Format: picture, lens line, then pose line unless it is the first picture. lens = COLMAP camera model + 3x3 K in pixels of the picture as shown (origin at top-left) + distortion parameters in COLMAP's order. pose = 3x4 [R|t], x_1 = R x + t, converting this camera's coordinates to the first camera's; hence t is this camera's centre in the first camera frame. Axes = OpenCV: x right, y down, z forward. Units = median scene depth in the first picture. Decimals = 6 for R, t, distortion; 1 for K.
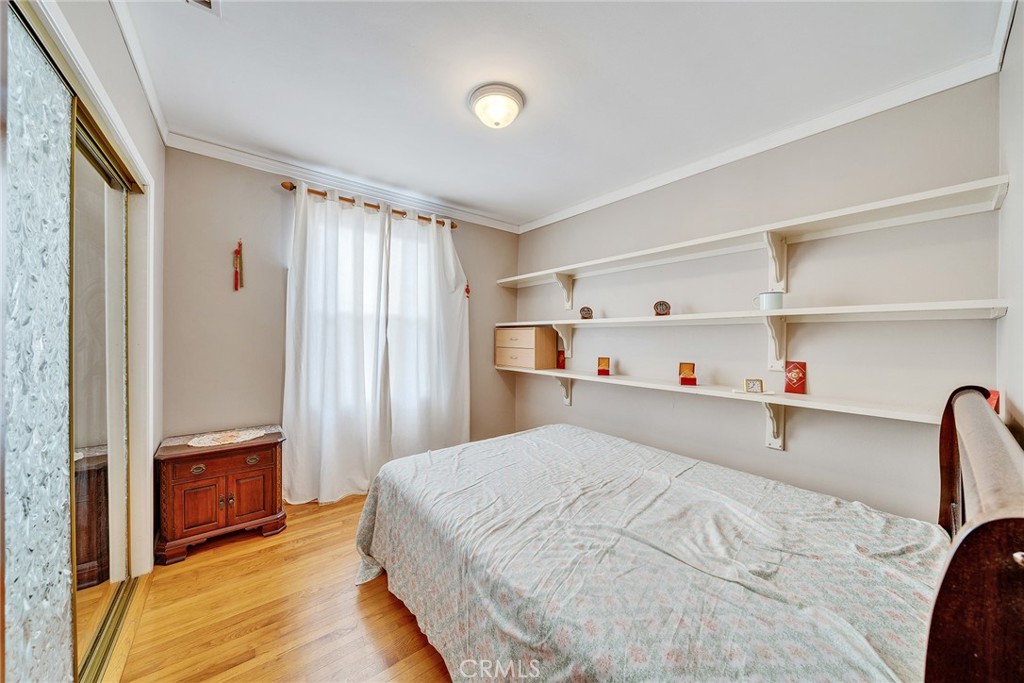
lens RADIAL K [[346.8, 0, 512.9], [0, 346.8, 347.1], [0, 0, 1]] dist [-0.000617, -0.000050]
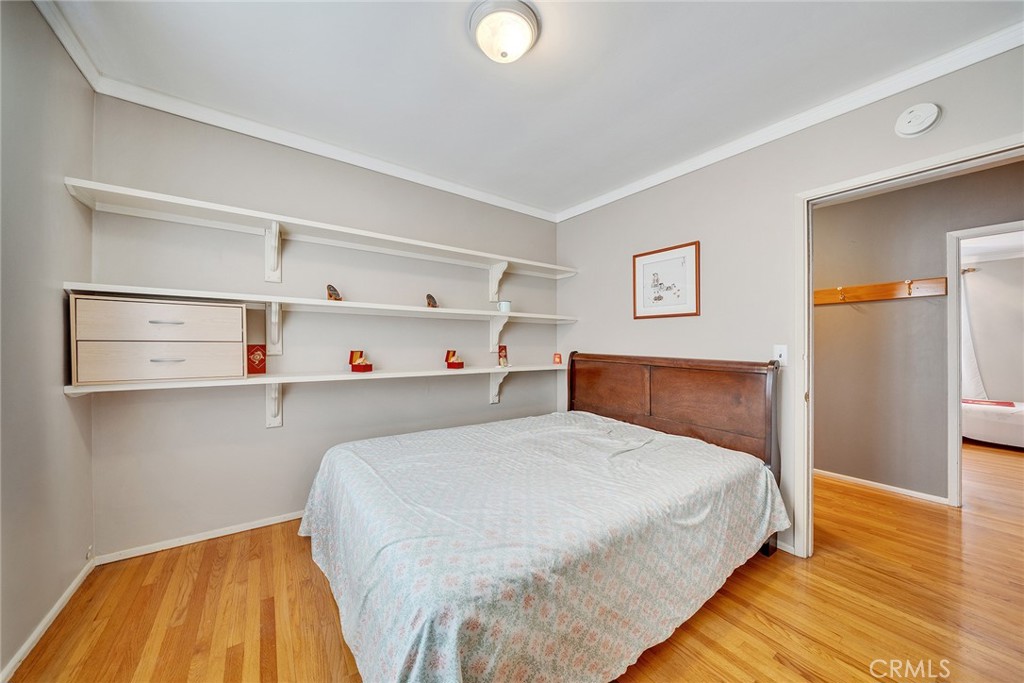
lens RADIAL K [[353.2, 0, 513.6], [0, 353.2, 334.7], [0, 0, 1]] dist [-0.000264, -0.000028]
pose [[0.050767, -0.000057, 0.998711, -0.721555], [0.005468, 0.999985, -0.000221, -0.007458], [-0.998696, 0.005472, 0.050766, 0.759898]]
